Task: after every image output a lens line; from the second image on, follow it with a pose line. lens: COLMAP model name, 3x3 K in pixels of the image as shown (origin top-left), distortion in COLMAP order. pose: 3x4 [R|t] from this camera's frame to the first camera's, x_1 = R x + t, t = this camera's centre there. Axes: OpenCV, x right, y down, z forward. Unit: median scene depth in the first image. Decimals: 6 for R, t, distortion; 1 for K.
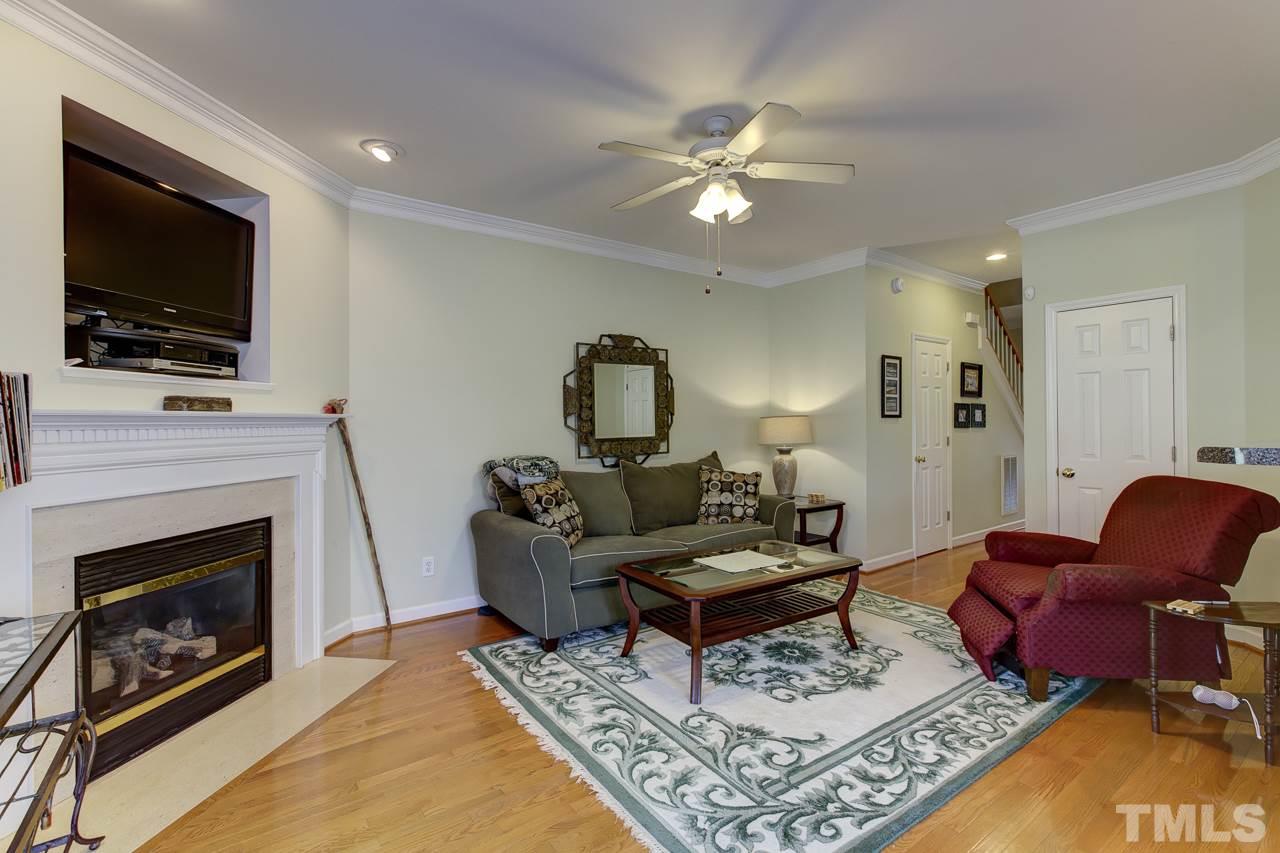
lens RADIAL K [[579.7, 0, 637.5], [0, 579.7, 424.1], [0, 0, 1]] dist [-0.001404, 0.000754]
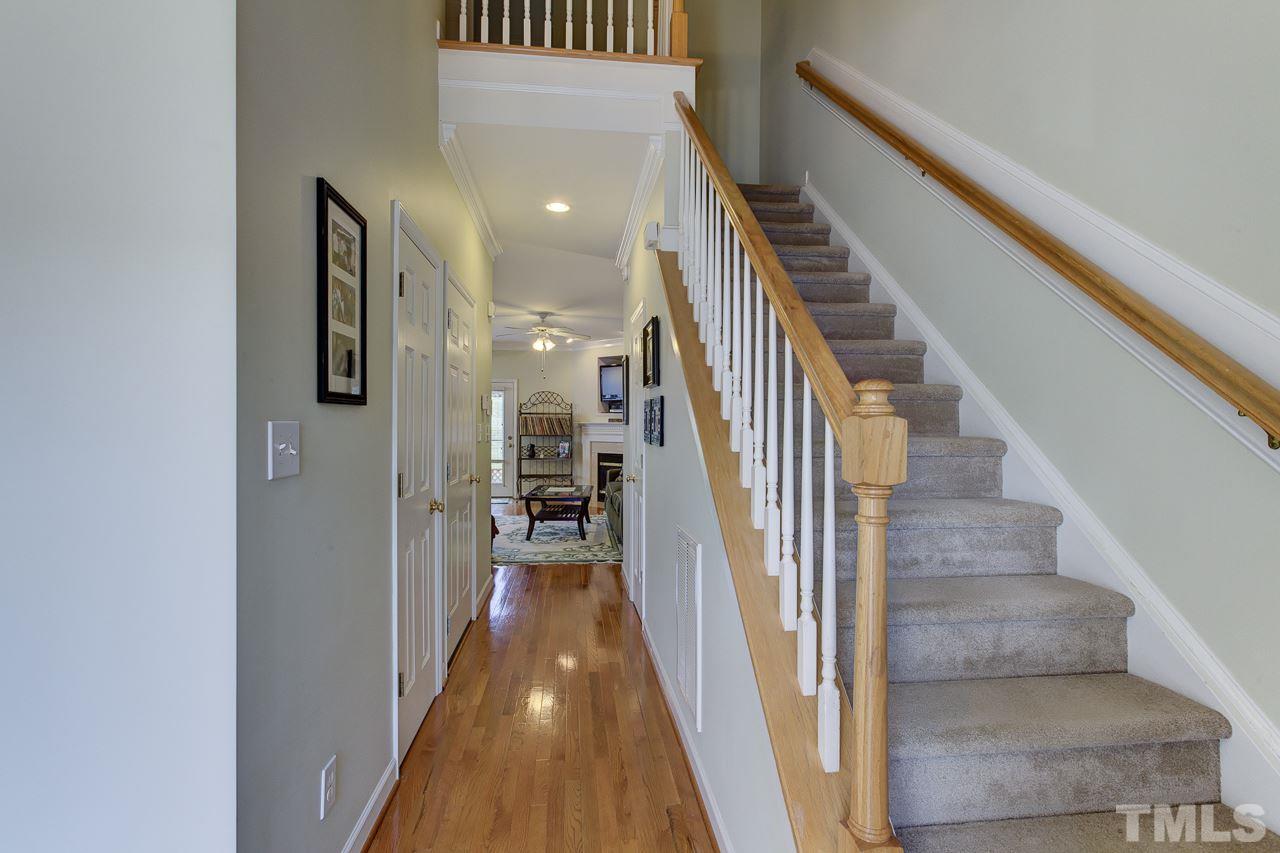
lens RADIAL K [[574.3, 0, 640.0], [0, 574.3, 426.5], [0, 0, 1]] dist [-0.002798, 0.000585]
pose [[-0.489105, 0.000918, -0.872225, 1.860282], [-0.006103, 0.999971, 0.004475, -0.007499], [0.872204, 0.007512, -0.489085, 2.244437]]
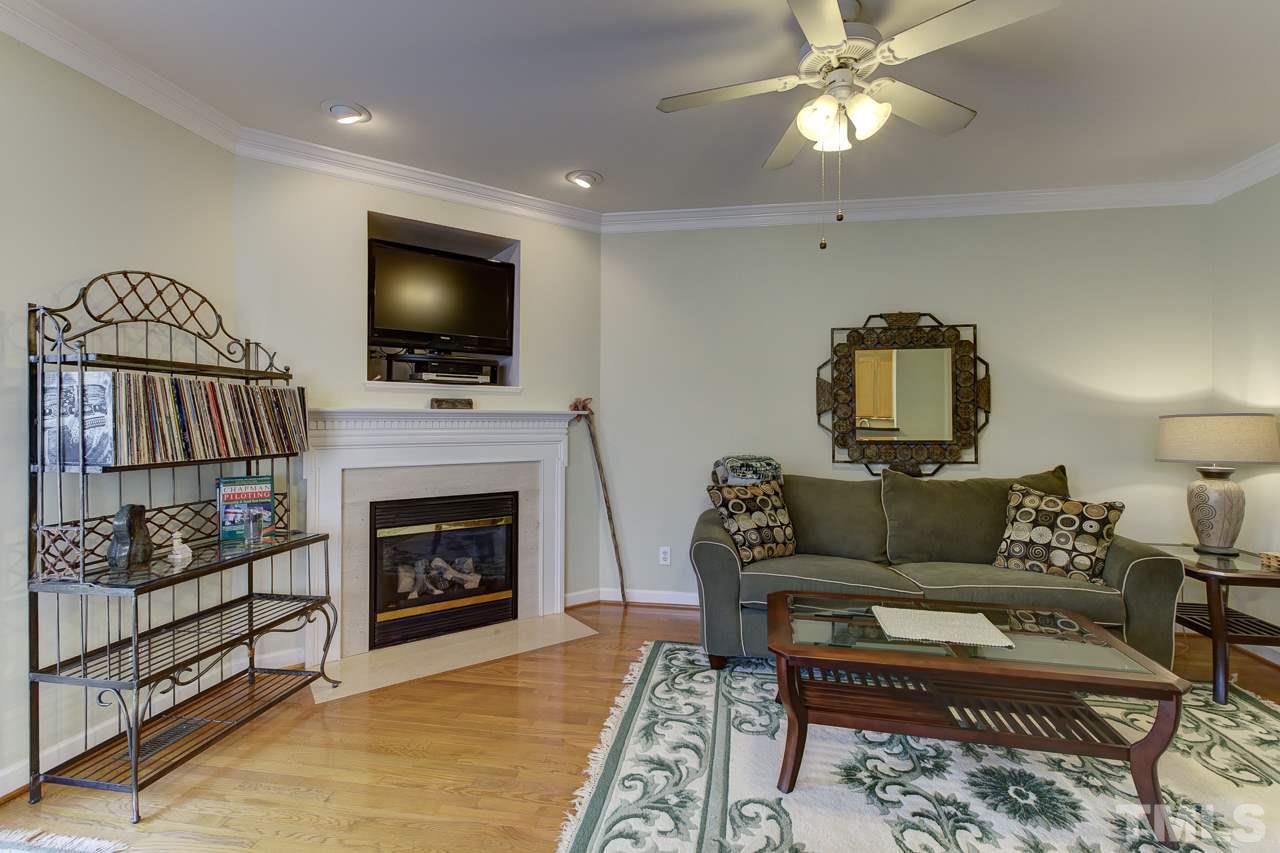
lens RADIAL K [[572.2, 0, 636.8], [0, 572.2, 415.6], [0, 0, 1]] dist [-0.002067, 0.001053]
pose [[0.701025, 0.004763, -0.713121, 0.398055], [-0.012135, 0.999913, -0.005252, -0.003378], [0.713034, 0.012336, 0.701021, 0.263696]]
